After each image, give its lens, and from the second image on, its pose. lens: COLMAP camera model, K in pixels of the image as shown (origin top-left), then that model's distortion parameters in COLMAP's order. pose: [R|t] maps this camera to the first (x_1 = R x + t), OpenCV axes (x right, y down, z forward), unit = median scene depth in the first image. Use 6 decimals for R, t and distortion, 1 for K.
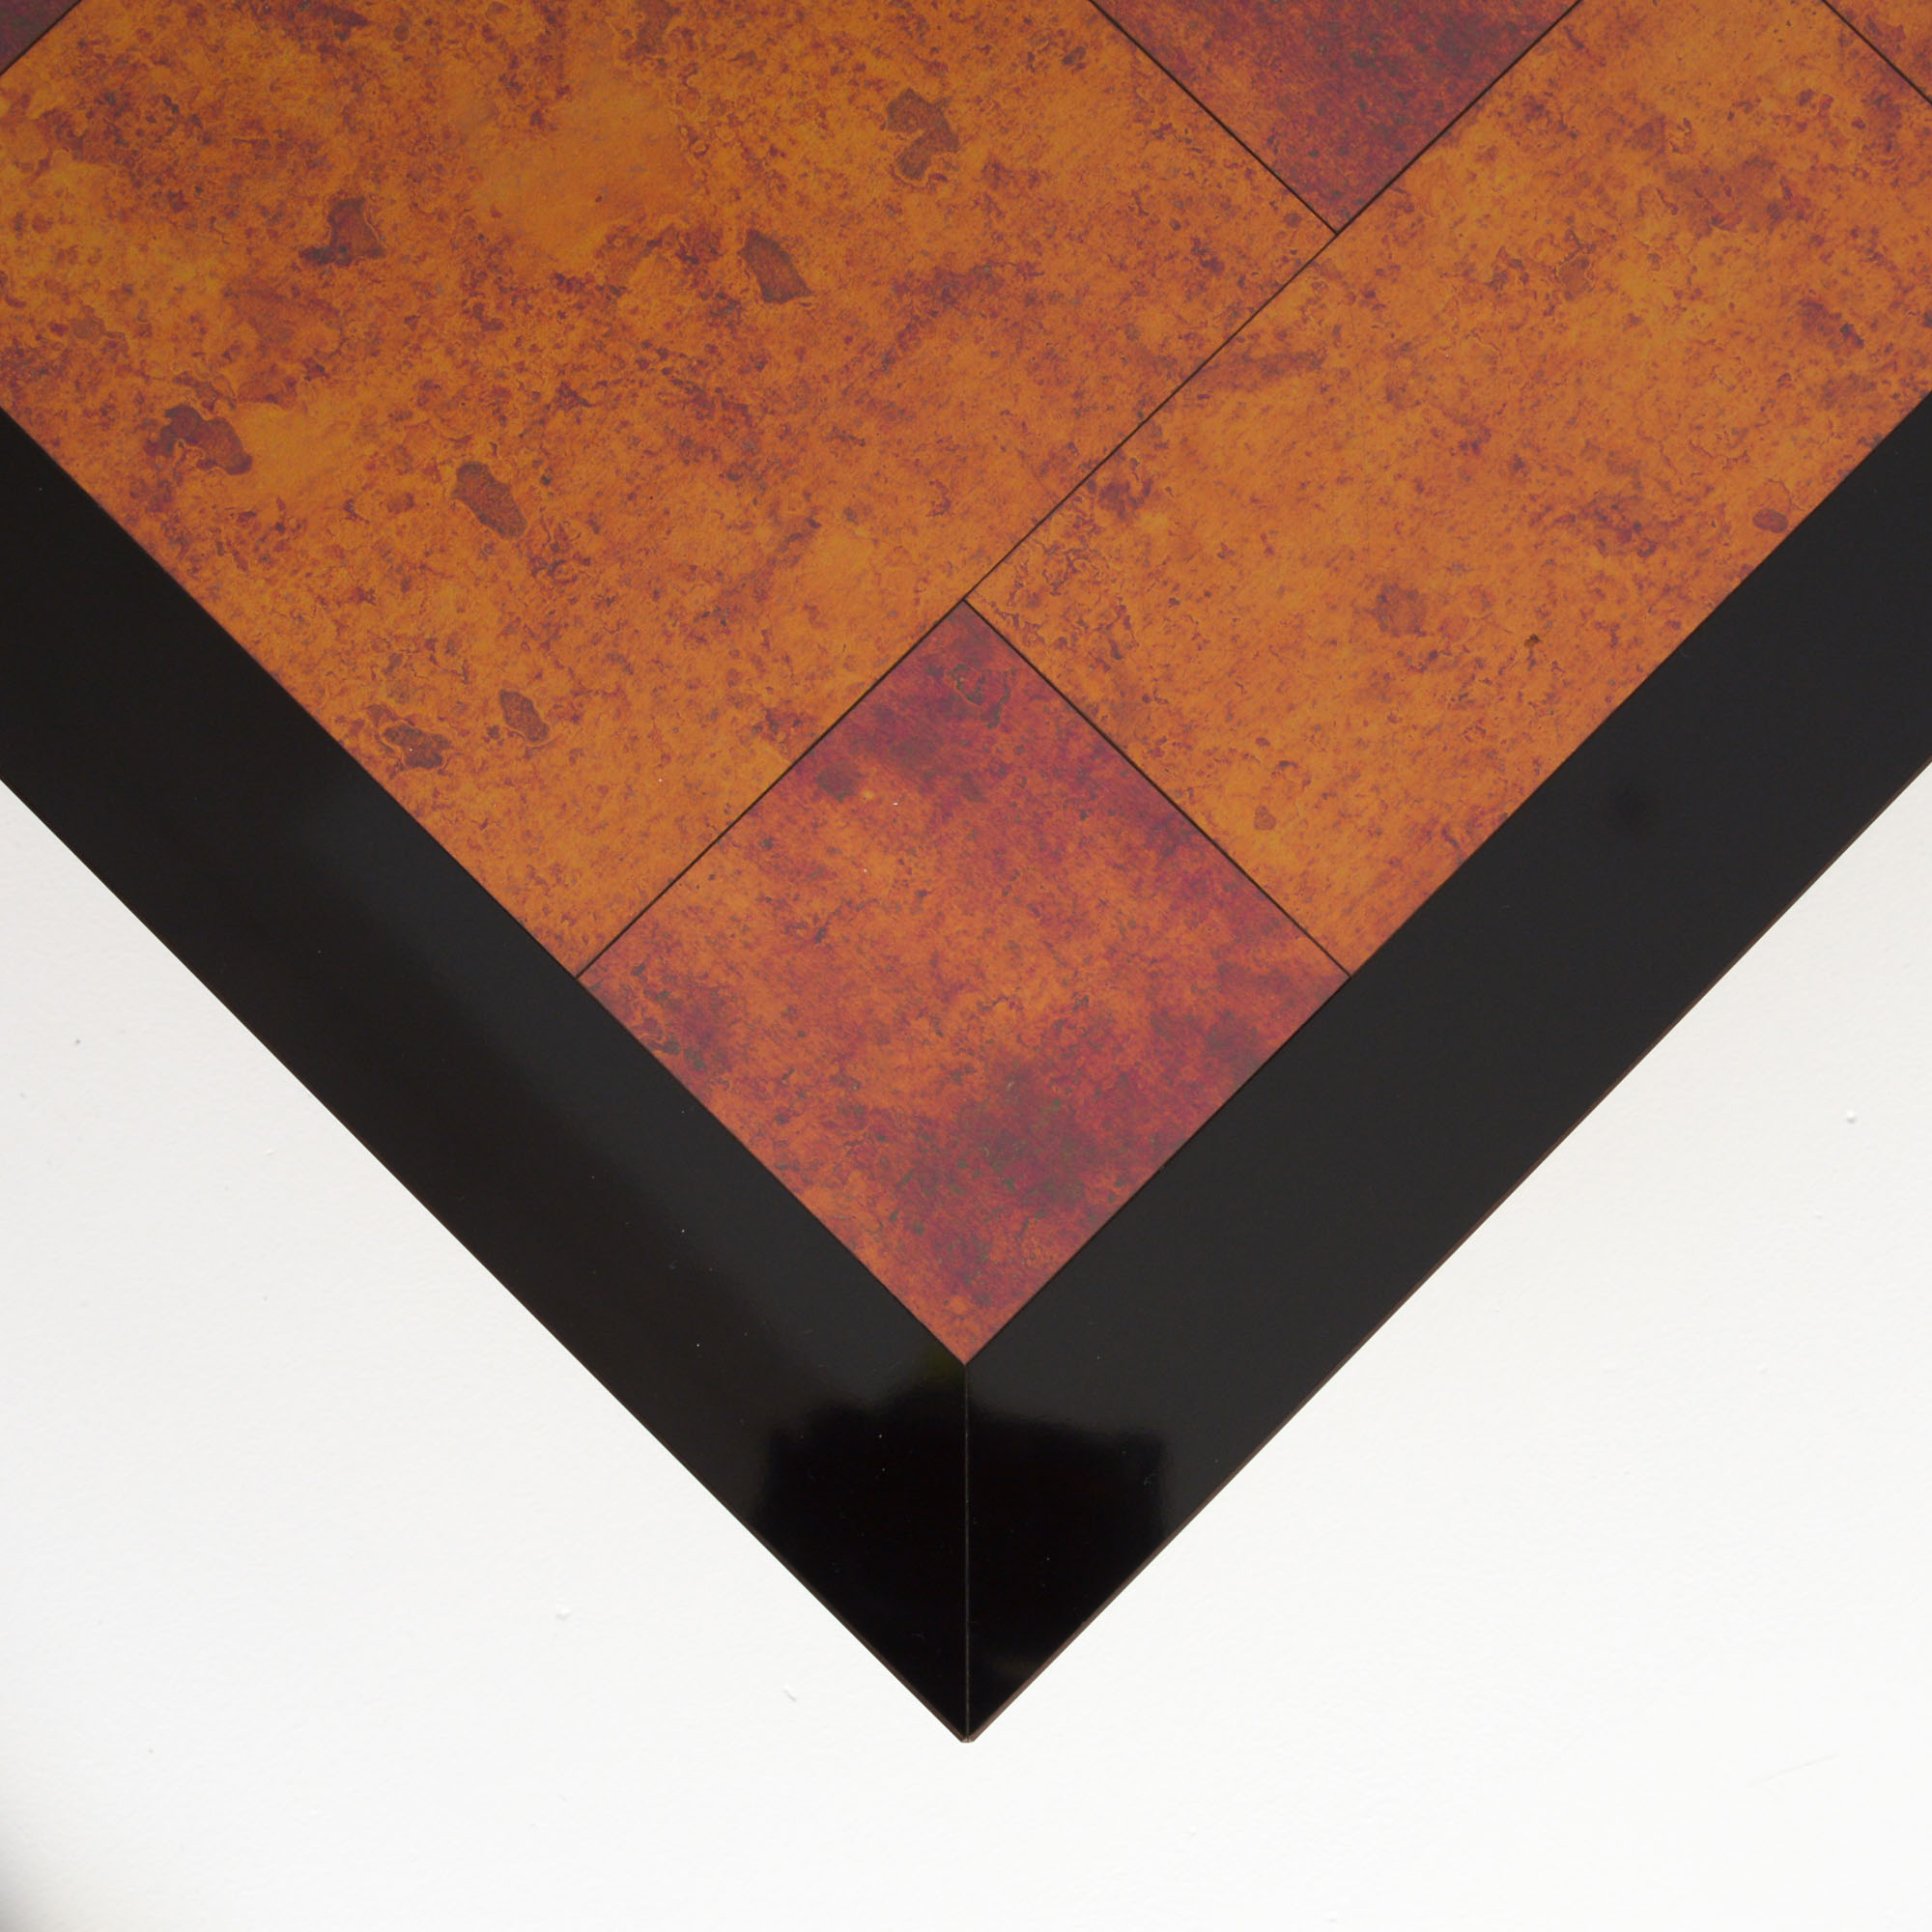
lens RADIAL K [[2928.9, 0, 966.0], [0, 2928.9, 966.0], [0, 0, 1]] dist [-0.075577, 0.083920]
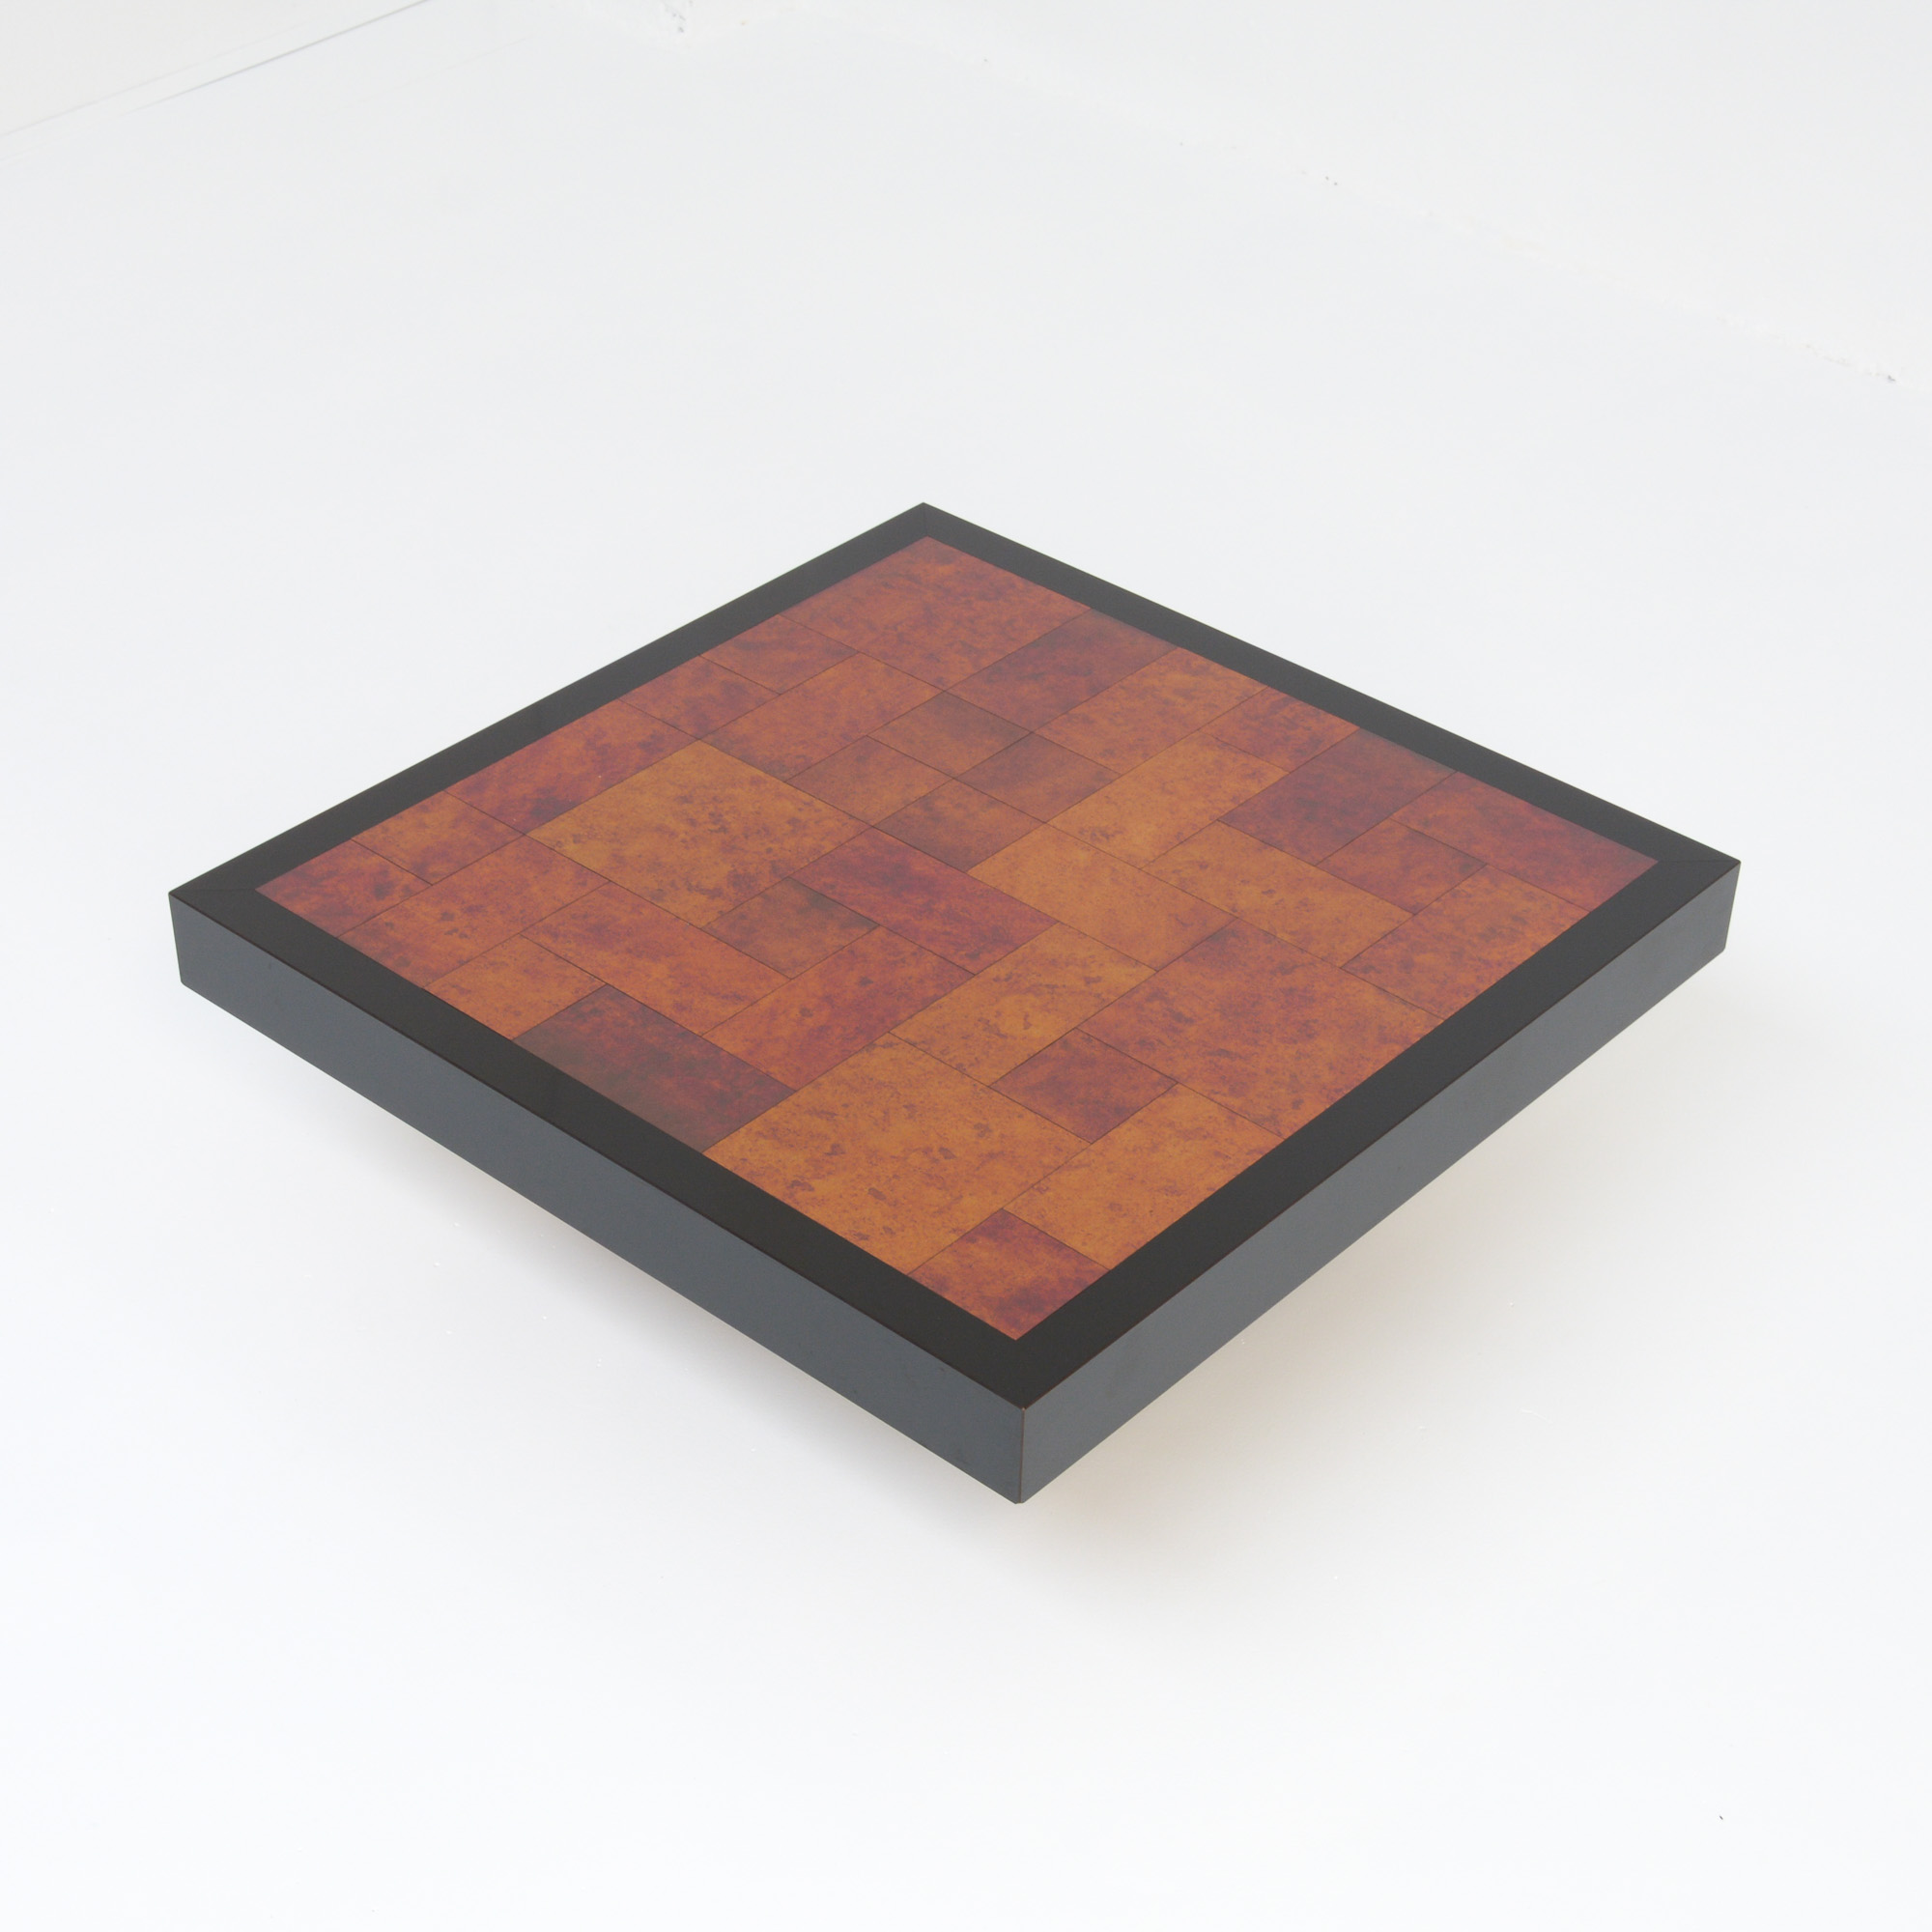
lens RADIAL K [[3612.3, 0, 918.7], [0, 3612.3, 966.9], [0, 0, 1]] dist [-0.029068, -0.003486]
pose [[0.998808, -0.031964, 0.036884, -0.274133], [0.048807, 0.656776, -0.752504, 3.225156], [-0.000172, 0.753408, 0.657554, -2.354020]]
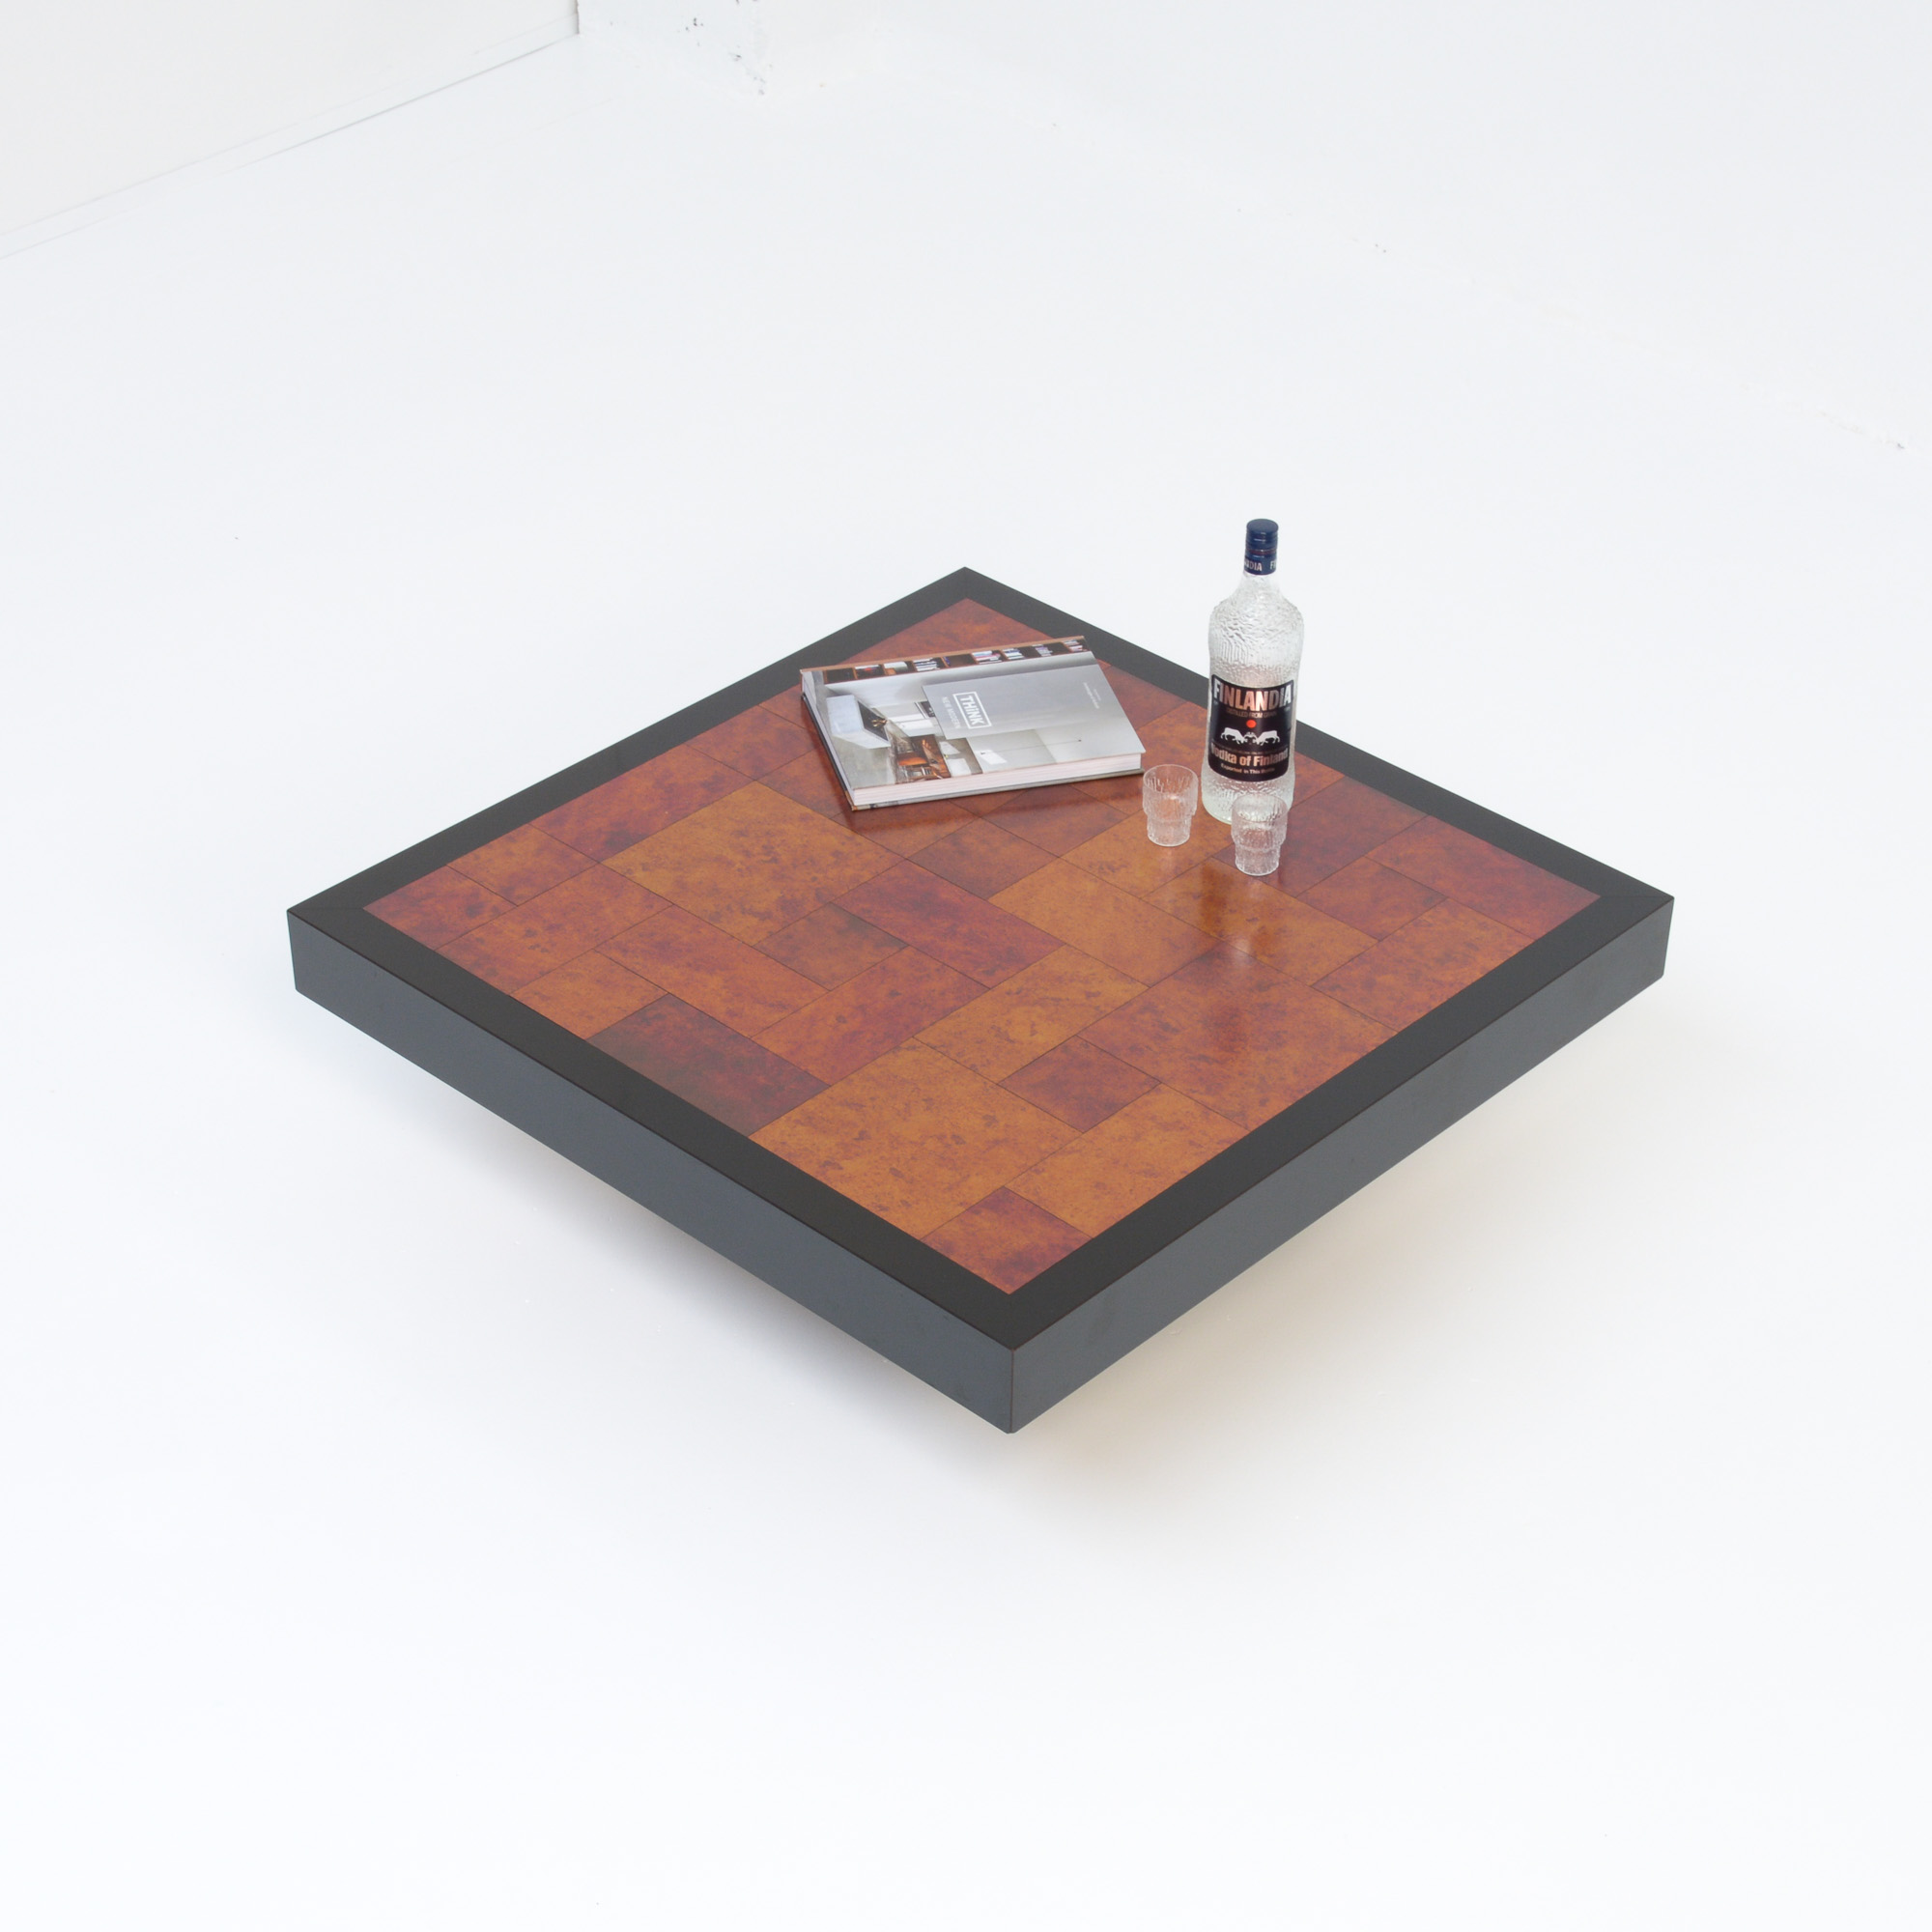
lens RADIAL K [[4014.2, 0, 966.0], [0, 4014.2, 966.0], [0, 0, 1]] dist [0.025366, 0.030797]
pose [[0.999619, -0.020777, 0.018148, -0.161880], [0.027275, 0.645788, -0.763029, 4.338145], [0.004134, 0.763234, 0.646109, -3.223228]]
